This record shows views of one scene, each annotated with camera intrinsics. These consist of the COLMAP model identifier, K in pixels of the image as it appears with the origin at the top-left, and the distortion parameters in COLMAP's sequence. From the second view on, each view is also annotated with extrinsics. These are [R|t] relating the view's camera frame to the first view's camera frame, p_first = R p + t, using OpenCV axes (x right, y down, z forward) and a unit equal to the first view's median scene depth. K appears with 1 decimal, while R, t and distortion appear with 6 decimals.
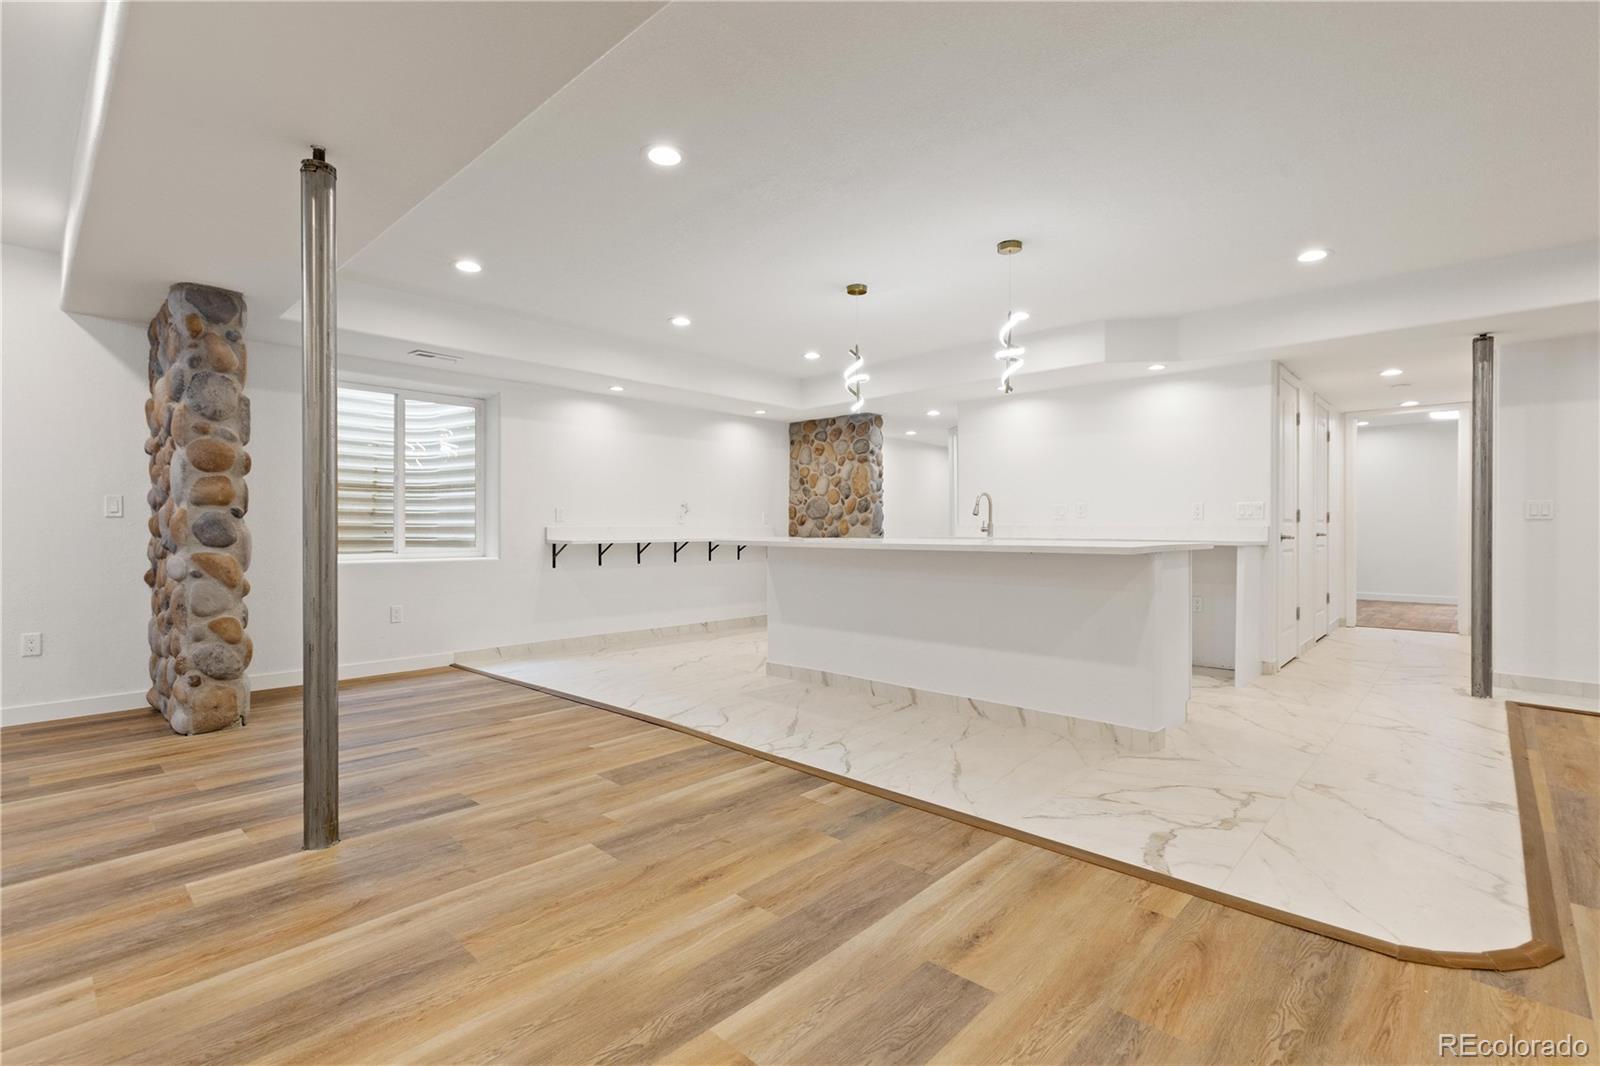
lens RADIAL K [[732.9, 0, 792.2], [0, 732.9, 534.4], [0, 0, 1]] dist [0.005534, 0.000096]
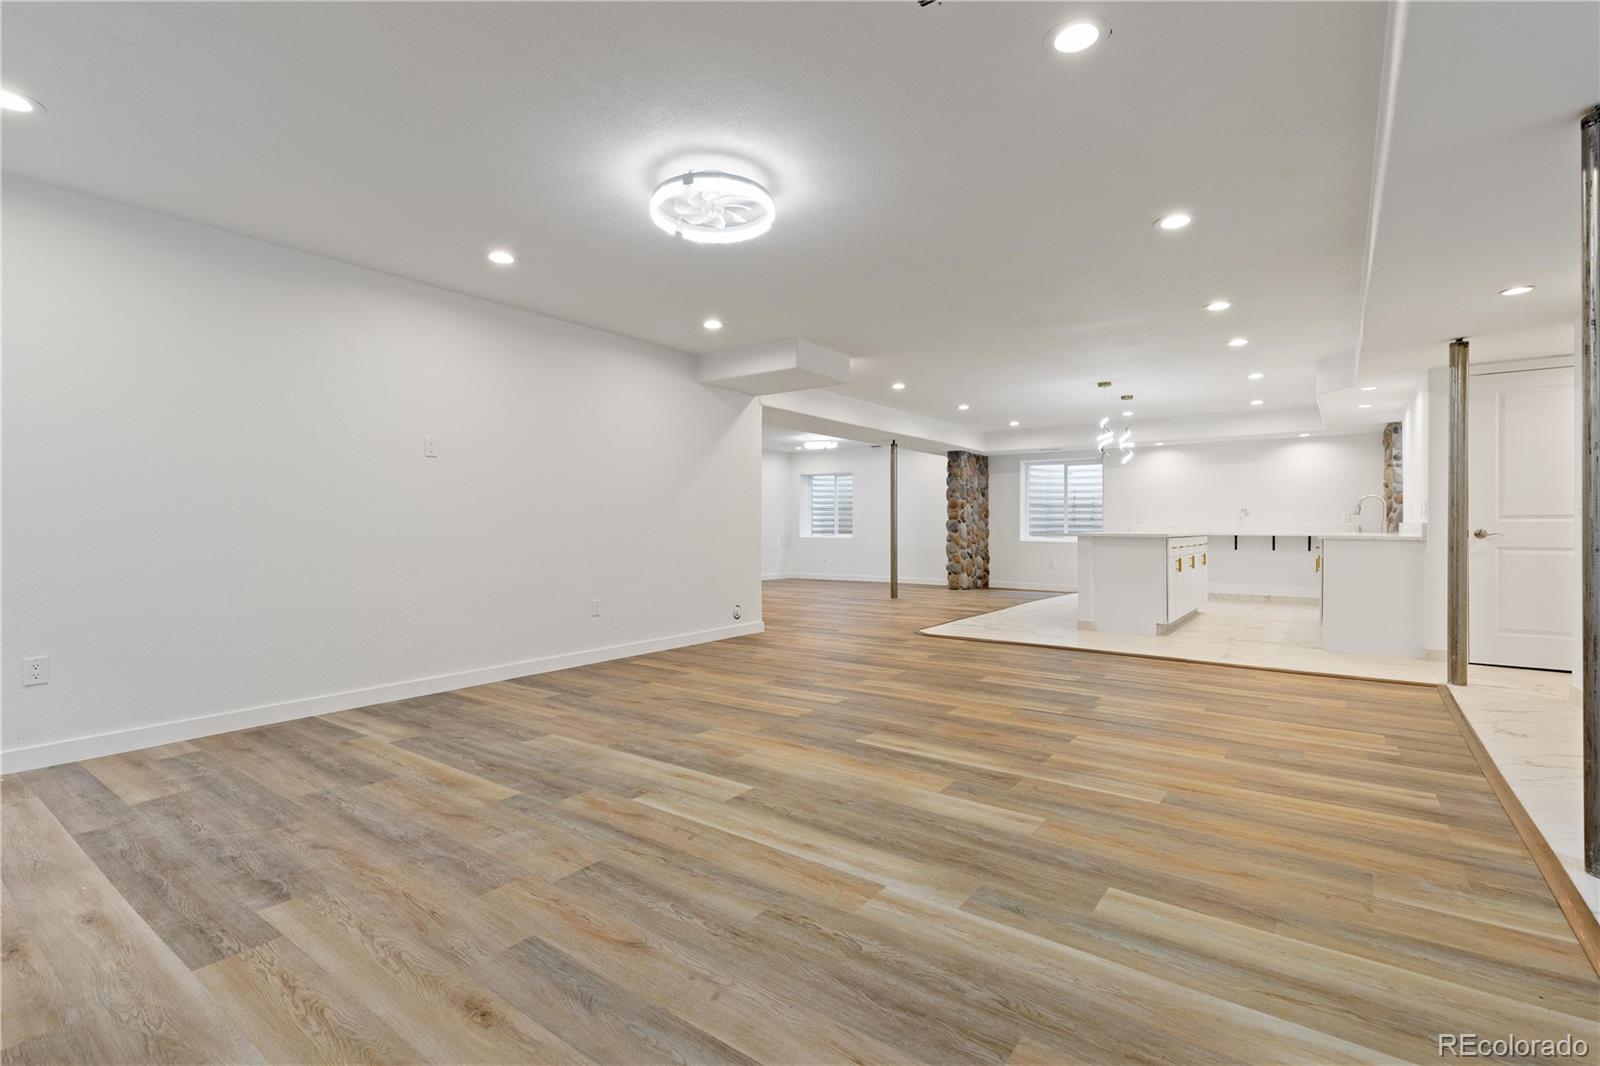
lens RADIAL K [[732.9, 0, 791.6], [0, 732.9, 529.2], [0, 0, 1]] dist [0.005534, 0.000096]
pose [[0.108748, 0.003179, -0.994064, 2.301543], [-0.007842, 0.999967, 0.002340, 0.002567], [0.994038, 0.007541, 0.108769, -0.046411]]
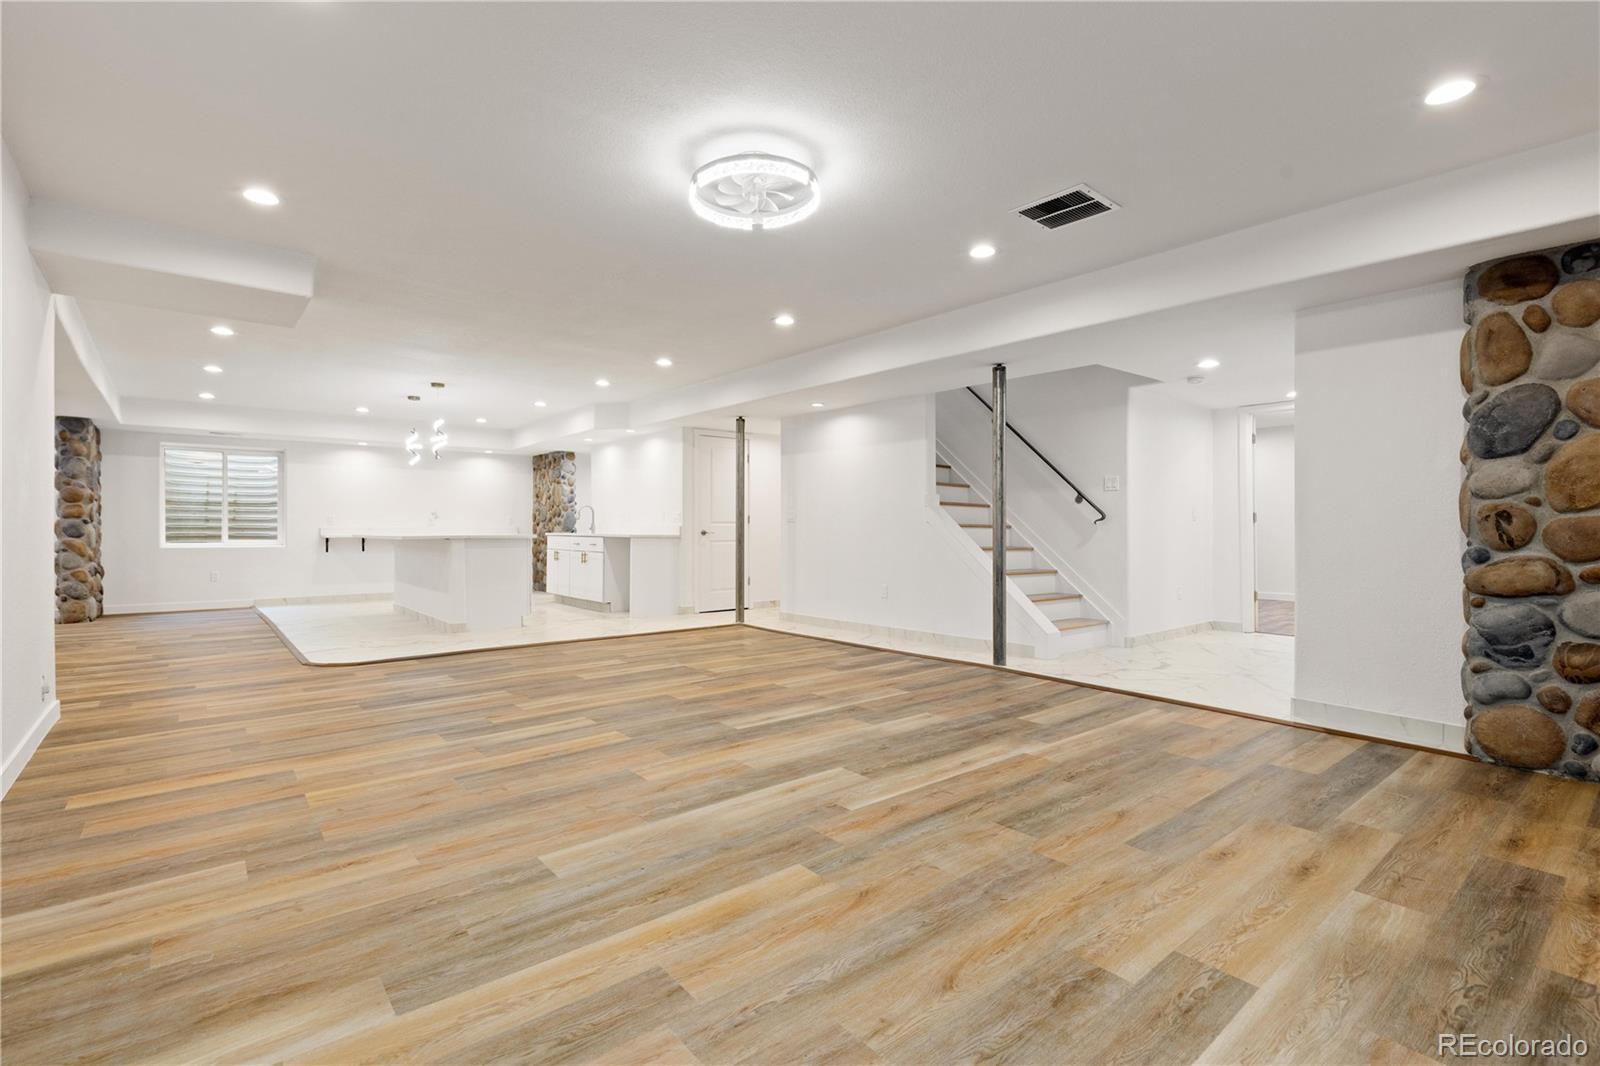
lens RADIAL K [[732.9, 0, 786.5], [0, 732.9, 531.9], [0, 0, 1]] dist [0.005534, 0.000096]
pose [[0.990696, -0.000684, -0.136089, 1.576402], [0.000271, 0.999995, -0.003053, 0.008051], [0.136090, 0.002988, 0.990692, -0.853376]]
